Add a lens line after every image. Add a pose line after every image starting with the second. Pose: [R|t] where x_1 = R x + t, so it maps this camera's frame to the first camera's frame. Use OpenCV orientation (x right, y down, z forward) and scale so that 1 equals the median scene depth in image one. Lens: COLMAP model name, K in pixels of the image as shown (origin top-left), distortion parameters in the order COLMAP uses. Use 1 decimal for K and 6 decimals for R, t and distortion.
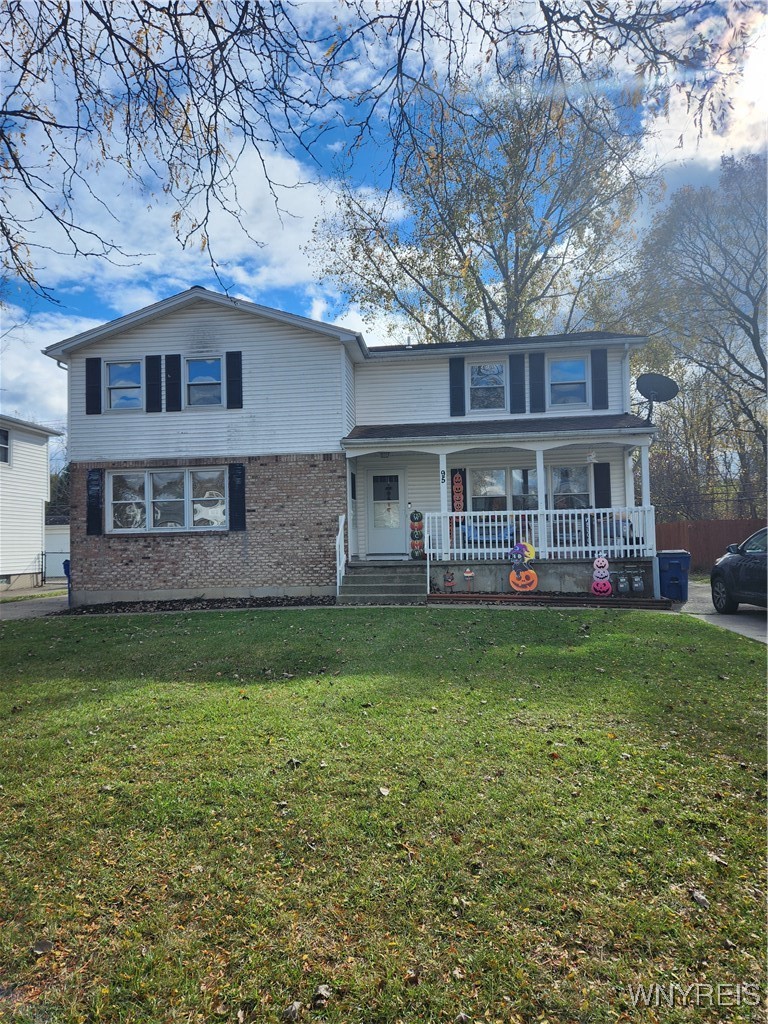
lens RADIAL K [[689.1, 0, 385.0], [0, 689.1, 514.7], [0, 0, 1]] dist [0.087650, 0.000843]
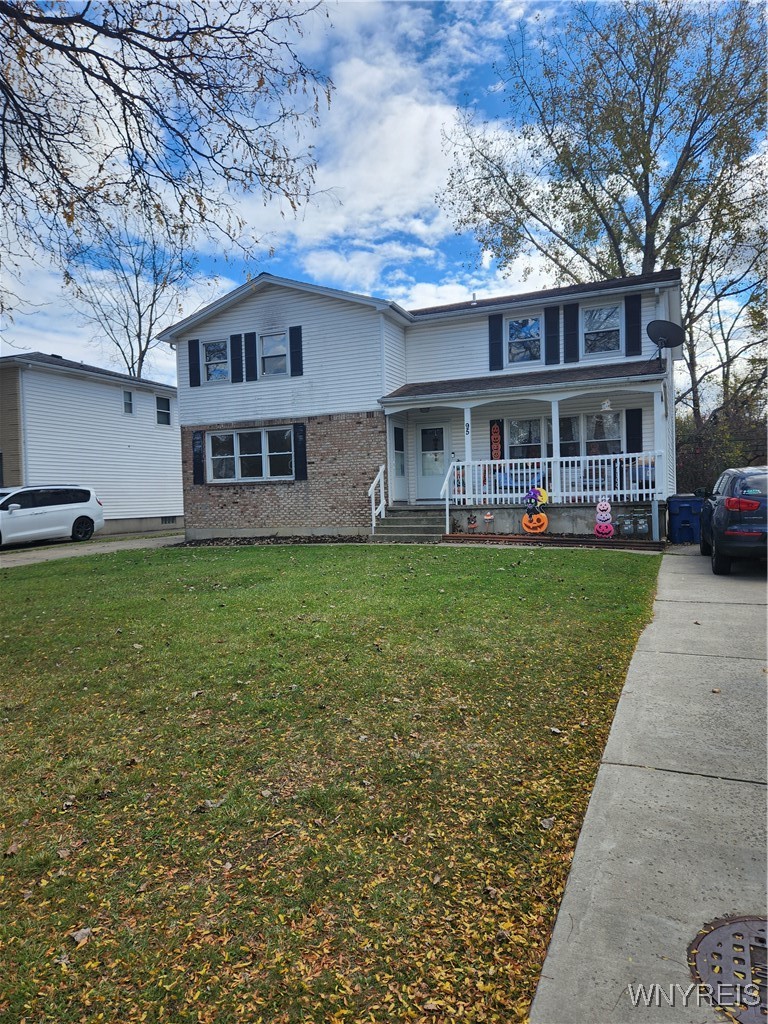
lens RADIAL K [[668.0, 0, 384.0], [0, 668.0, 512.0], [0, 0, 1]] dist [0.071913, -0.000574]
pose [[0.961598, 0.001567, -0.274456, 0.234465], [0.020022, 0.996919, 0.075842, -0.006212], [0.273729, -0.078425, 0.958604, -0.067021]]
